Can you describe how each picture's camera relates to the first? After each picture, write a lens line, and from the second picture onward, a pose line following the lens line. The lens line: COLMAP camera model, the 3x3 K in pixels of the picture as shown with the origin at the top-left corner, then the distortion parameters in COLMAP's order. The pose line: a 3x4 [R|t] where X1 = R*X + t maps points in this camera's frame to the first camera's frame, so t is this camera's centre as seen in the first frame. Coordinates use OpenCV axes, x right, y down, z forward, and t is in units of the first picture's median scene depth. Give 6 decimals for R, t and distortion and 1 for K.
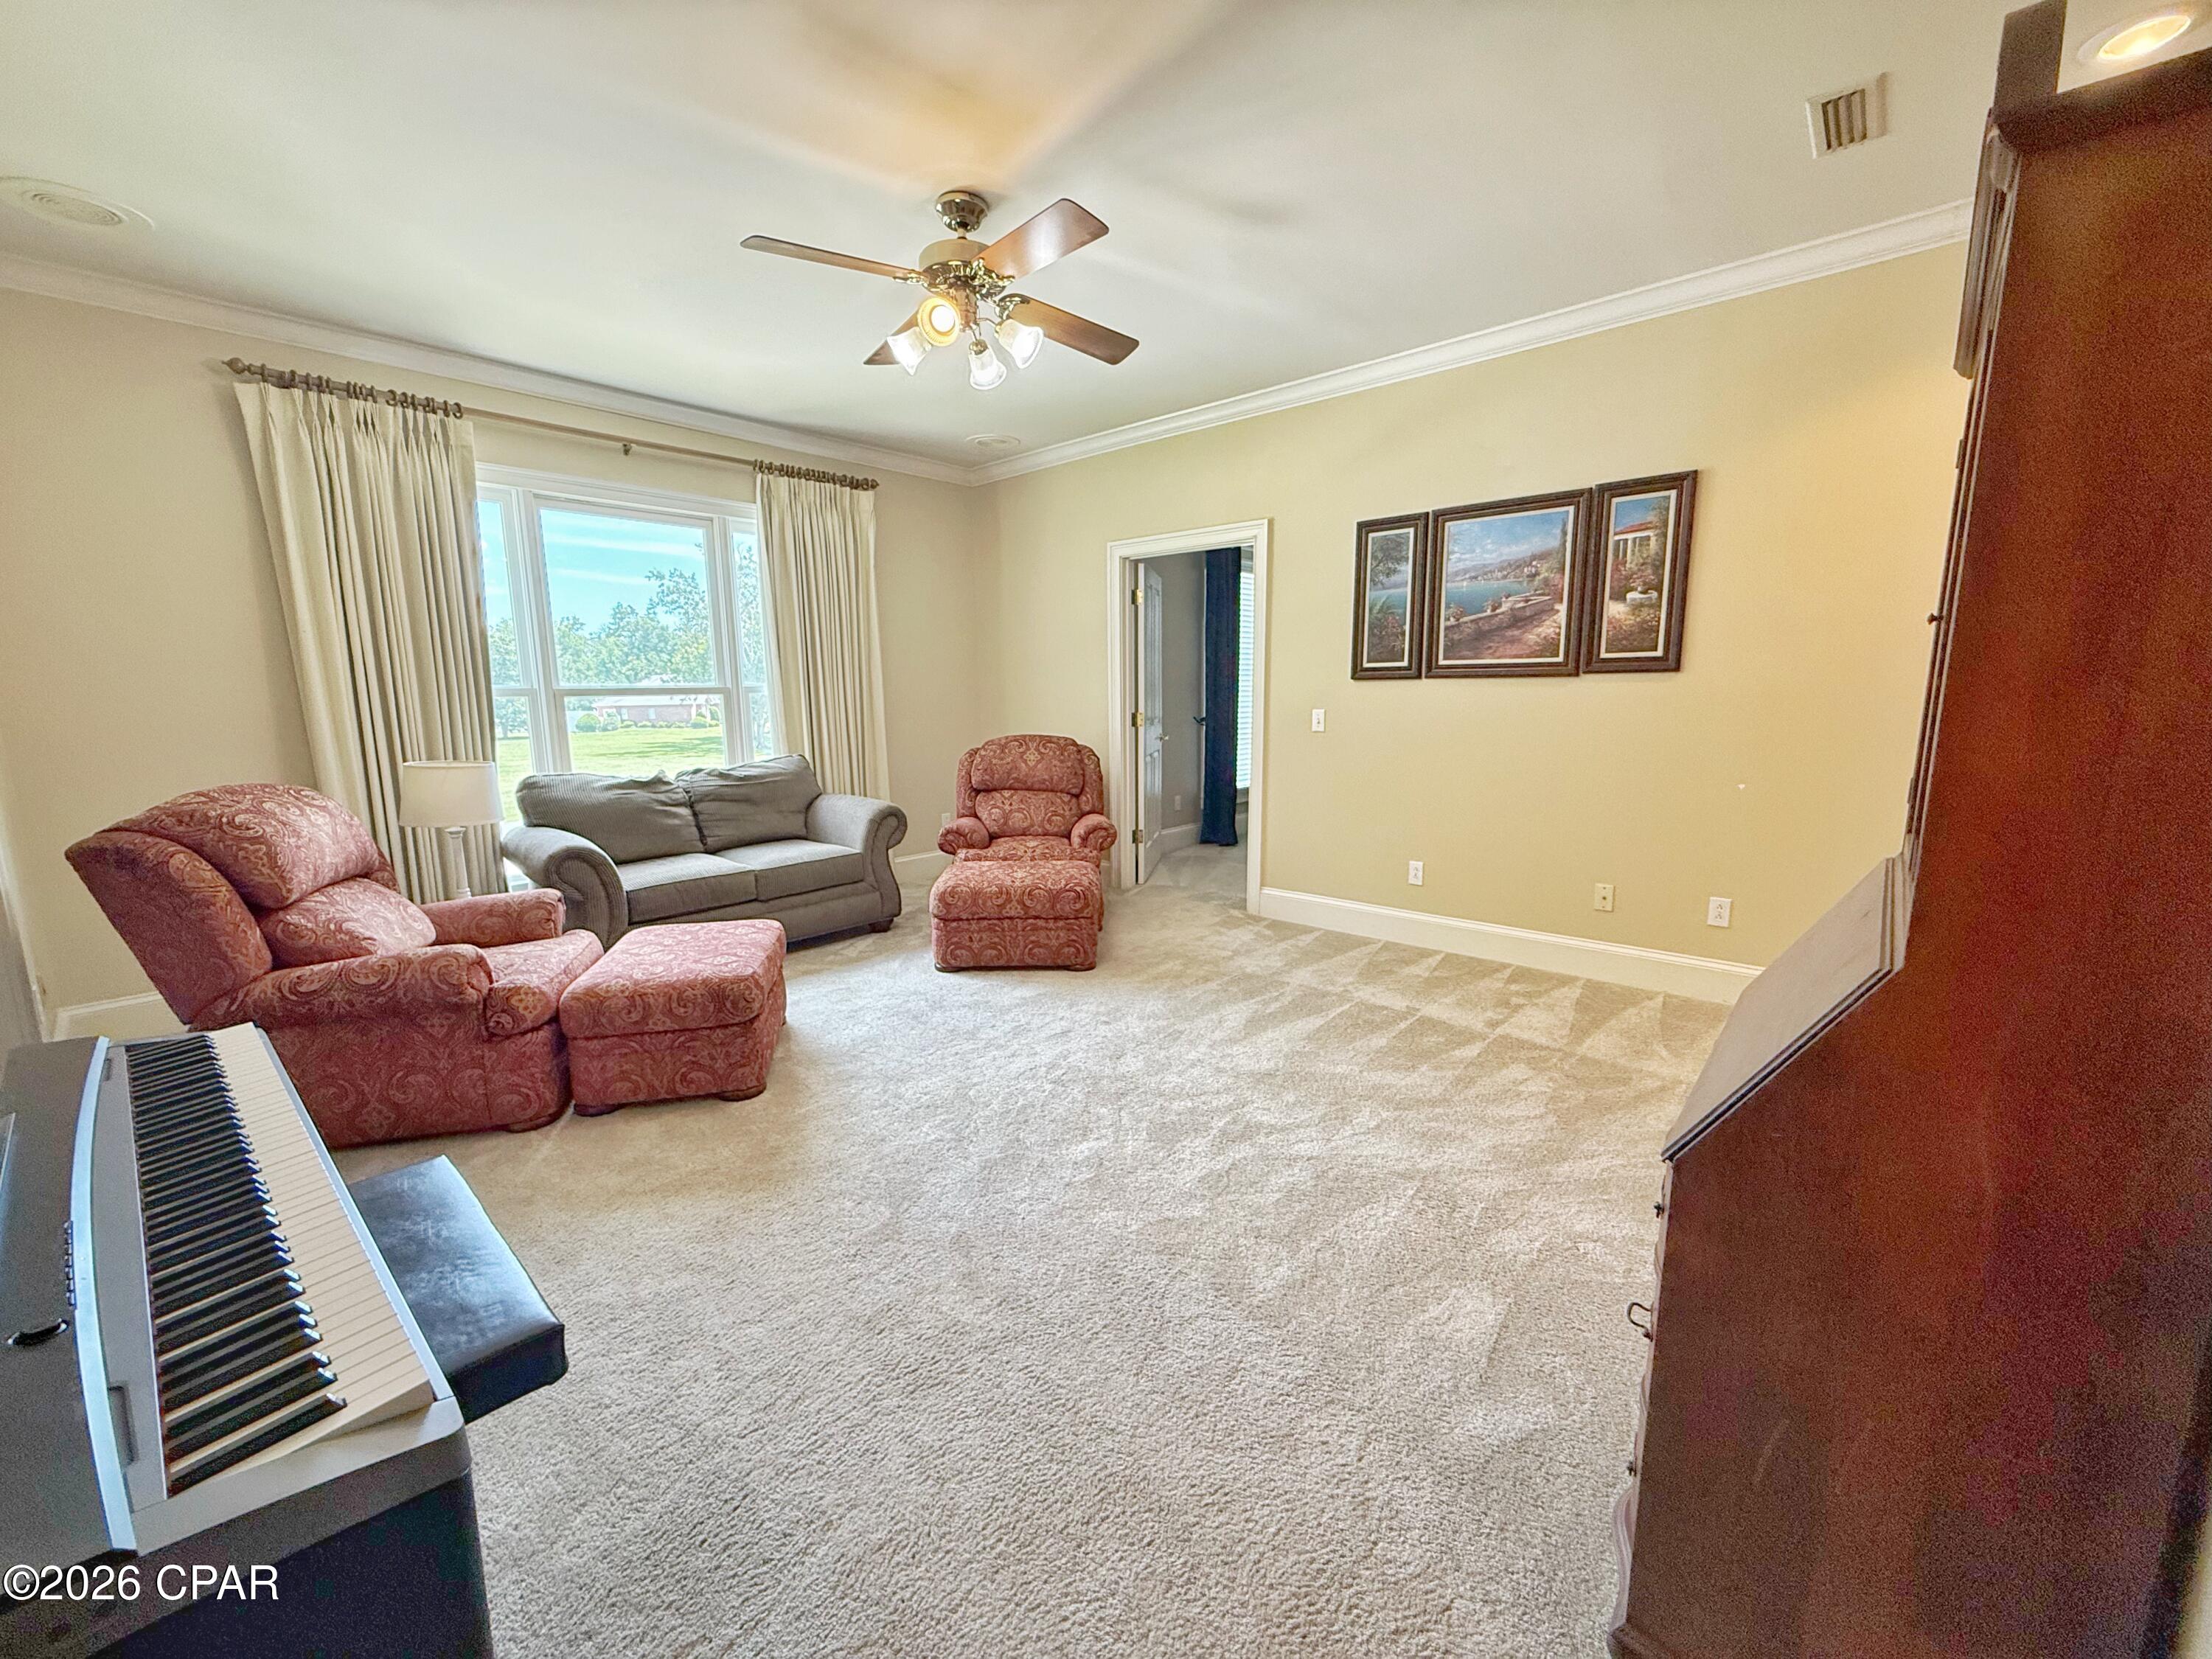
lens RADIAL K [[877.0, 0, 1104.6], [0, 877.0, 830.1], [0, 0, 1]] dist [0.000097, -0.000014]
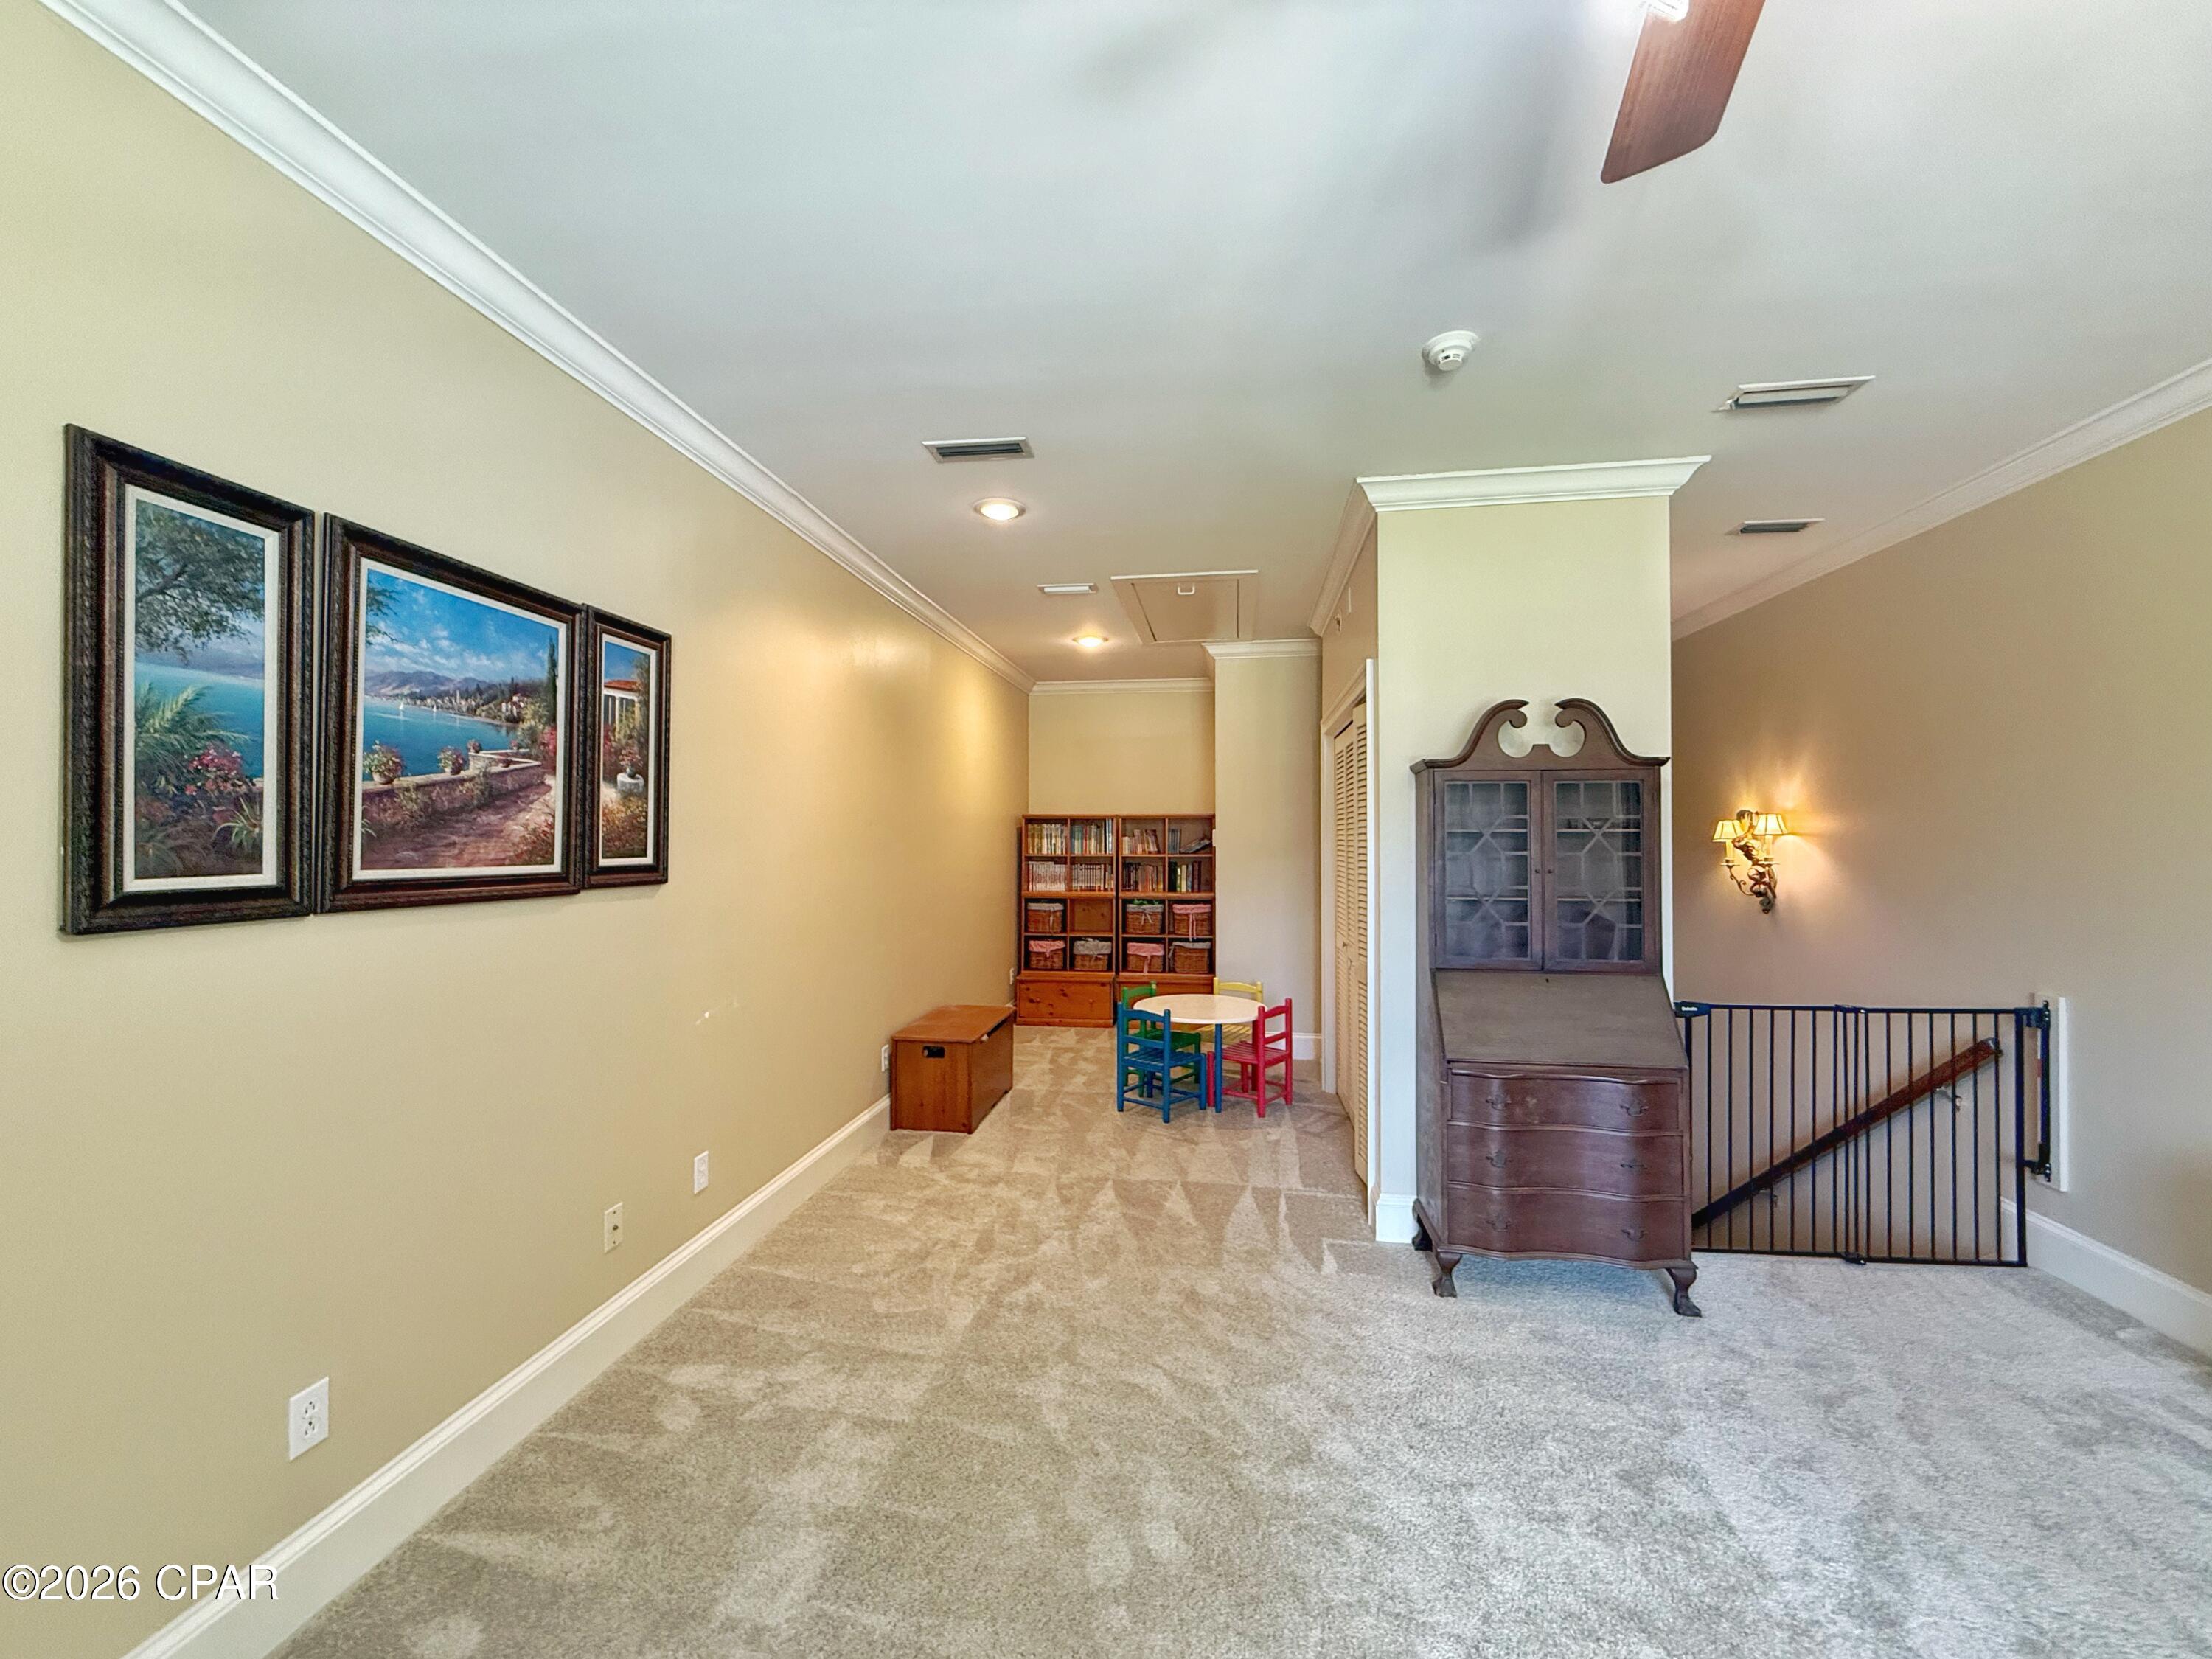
lens RADIAL K [[877.0, 0, 1102.8], [0, 877.0, 830.8], [0, 0, 1]] dist [0.000097, -0.000014]
pose [[-0.541544, 0.019354, 0.840450, -0.180416], [0.136138, 0.988558, 0.064957, -0.206315], [-0.829576, 0.149594, -0.537983, 1.002201]]
